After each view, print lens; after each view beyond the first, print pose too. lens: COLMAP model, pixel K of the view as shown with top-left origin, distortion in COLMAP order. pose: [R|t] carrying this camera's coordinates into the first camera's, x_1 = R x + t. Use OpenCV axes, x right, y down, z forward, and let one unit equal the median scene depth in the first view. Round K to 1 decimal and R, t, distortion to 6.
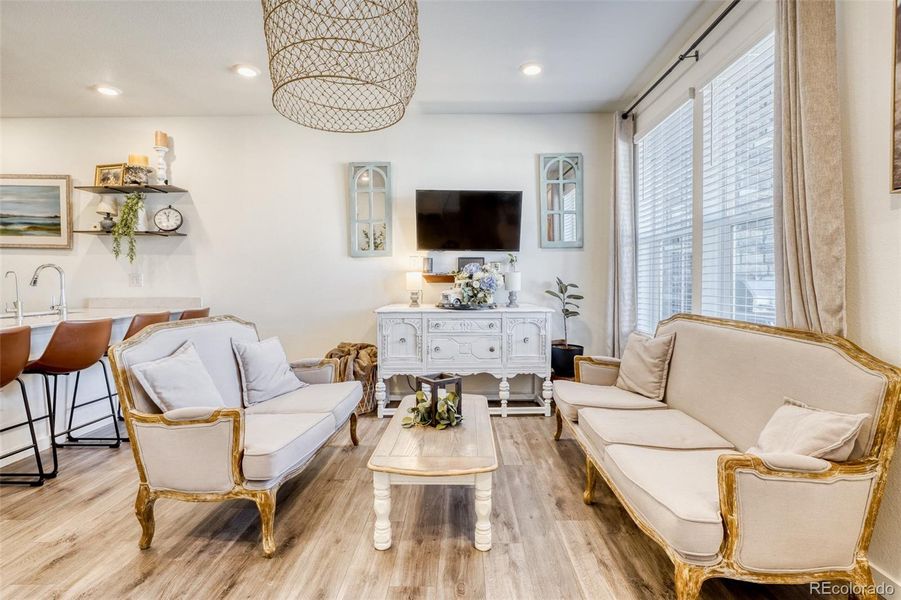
lens RADIAL K [[443.0, 0, 465.3], [0, 443.0, 292.5], [0, 0, 1]] dist [-0.017721, 0.007442]
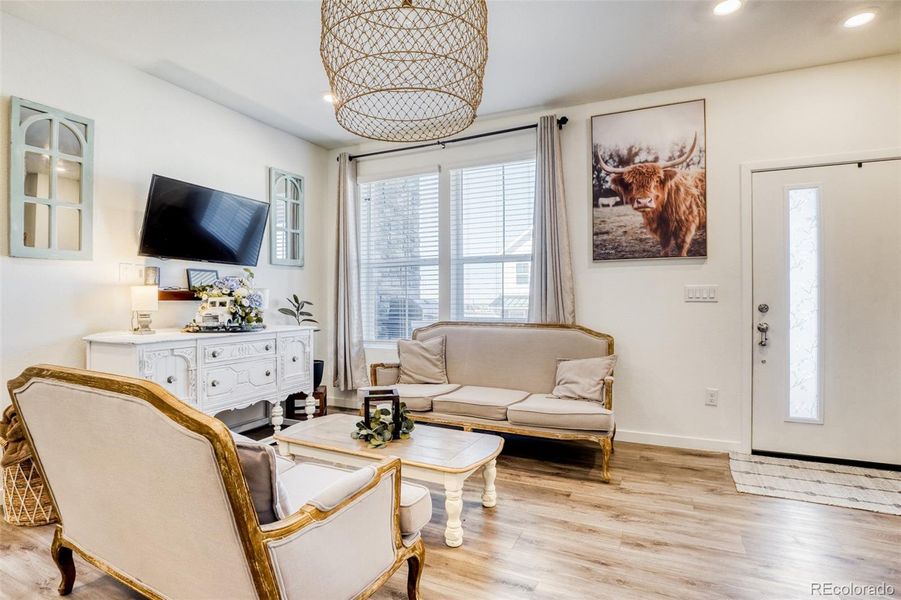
lens RADIAL K [[443.0, 0, 443.8], [0, 443.0, 298.6], [0, 0, 1]] dist [-0.017721, 0.007442]
pose [[0.441178, 0.001150, 0.897419, -0.542449], [0.020438, 0.999727, -0.011328, -0.007541], [-0.897187, 0.023339, 0.441034, 0.246324]]
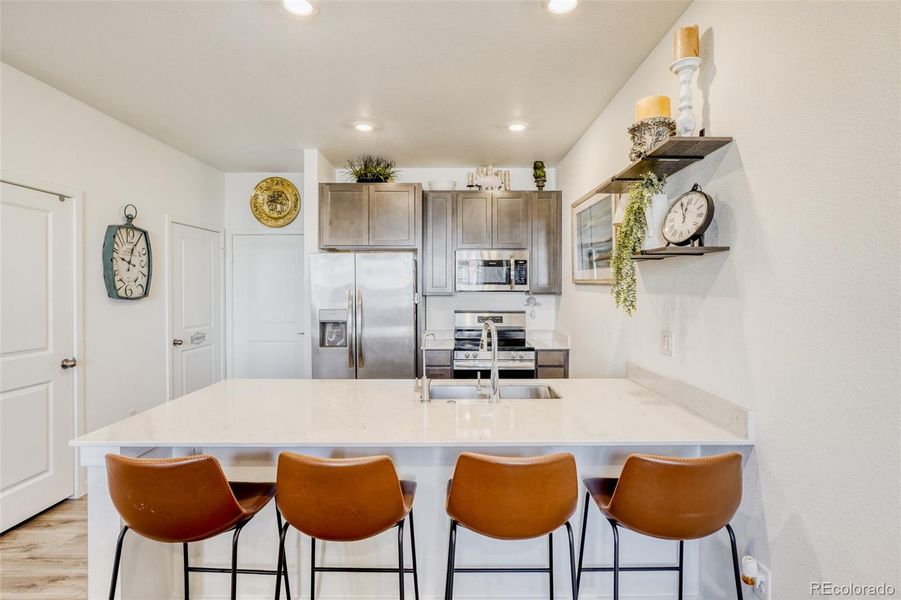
lens RADIAL K [[443.0, 0, 453.3], [0, 443.0, 293.5], [0, 0, 1]] dist [-0.017721, 0.007442]
pose [[0.011143, 0.010177, -0.999886, -0.239597], [-0.019551, 0.999759, 0.009957, -0.091399], [0.999747, 0.019437, 0.011339, 0.771136]]
